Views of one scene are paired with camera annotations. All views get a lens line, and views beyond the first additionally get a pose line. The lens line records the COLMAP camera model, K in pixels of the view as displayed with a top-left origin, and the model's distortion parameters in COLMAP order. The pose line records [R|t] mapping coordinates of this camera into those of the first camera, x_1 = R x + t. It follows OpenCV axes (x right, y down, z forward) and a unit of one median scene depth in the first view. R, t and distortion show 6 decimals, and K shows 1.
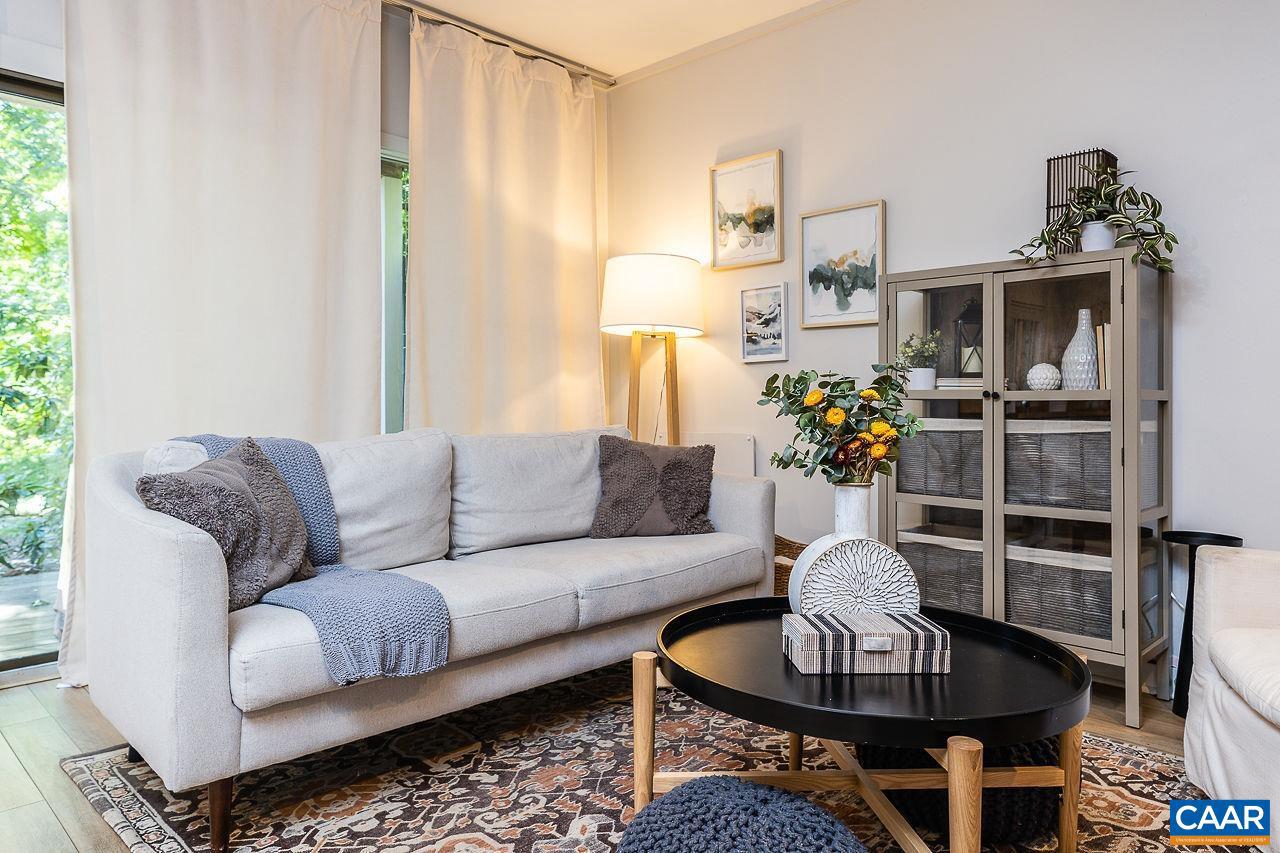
lens RADIAL K [[843.7, 0, 615.0], [0, 843.7, 388.0], [0, 0, 1]] dist [0.005442, 0.009308]
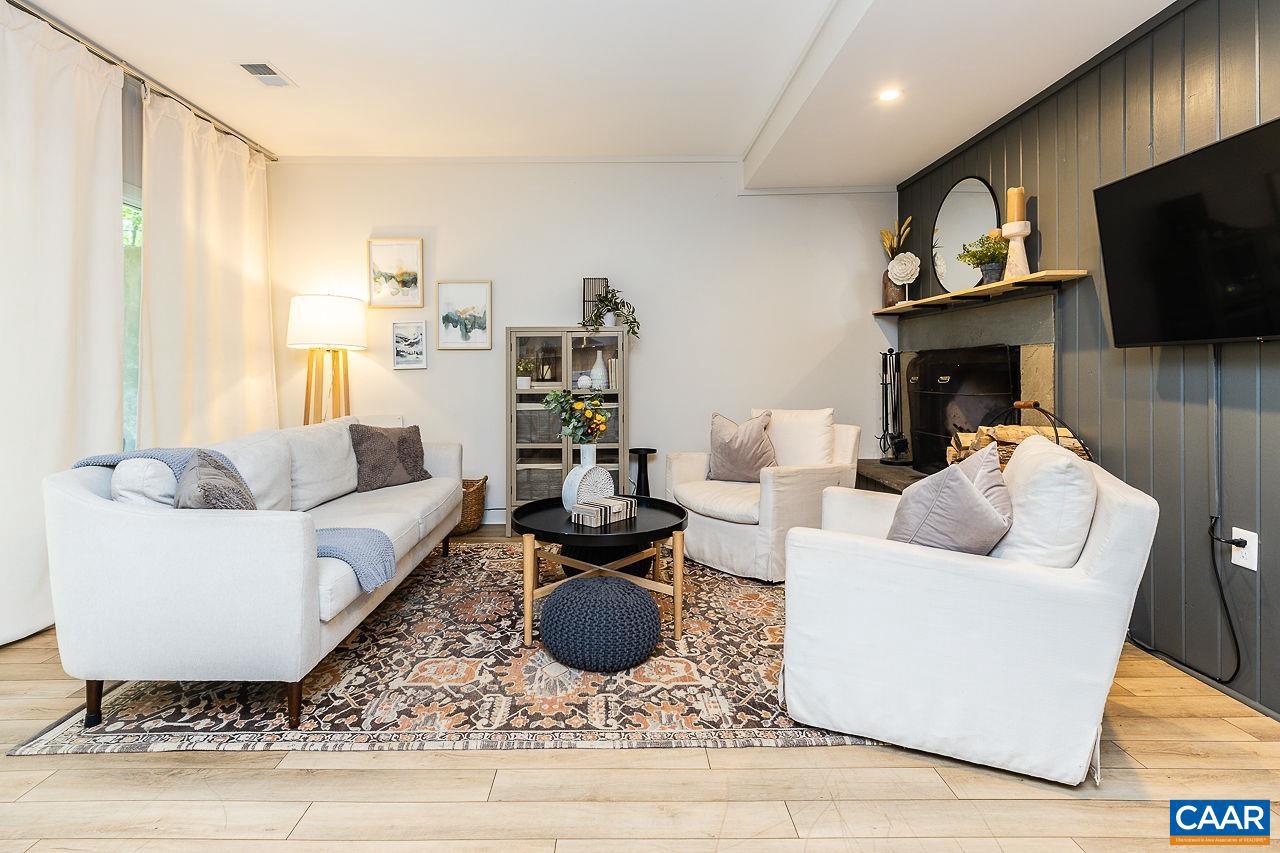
lens RADIAL K [[611.8, 0, 615.6], [0, 611.8, 351.8], [0, 0, 1]] dist [0.005633, 0.000220]
pose [[0.701683, 0.010686, 0.712409, -0.556387], [-0.001610, 0.999909, -0.013413, -0.071958], [-0.712487, 0.008264, 0.701637, -0.133026]]
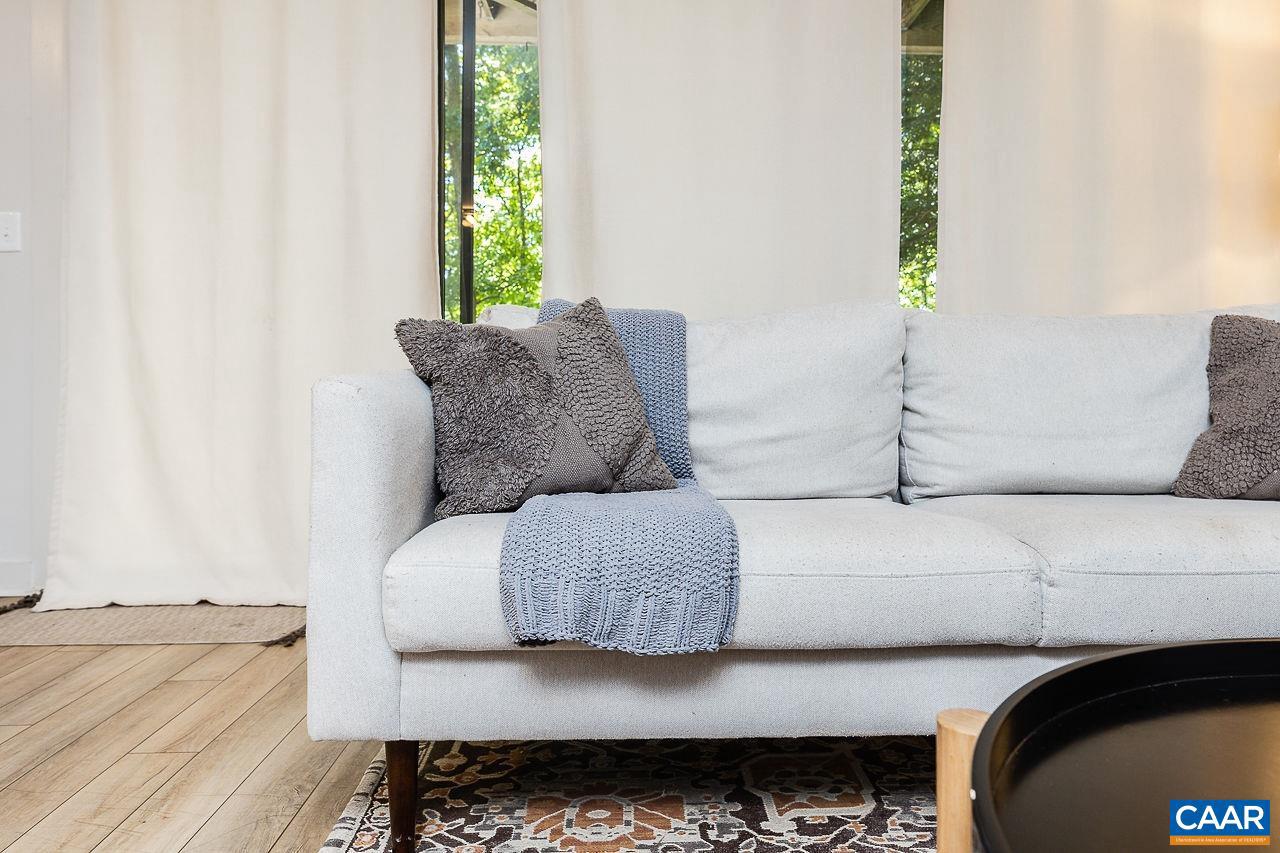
lens RADIAL K [[894.7, 0, 669.1], [0, 894.7, 383.0], [0, 0, 1]] dist [0.008081, -0.000519]
pose [[0.748880, 0.005549, -0.662682, 0.122653], [0.010857, 0.999728, 0.020641, 0.099342], [0.662617, -0.022652, 0.748616, 0.388004]]
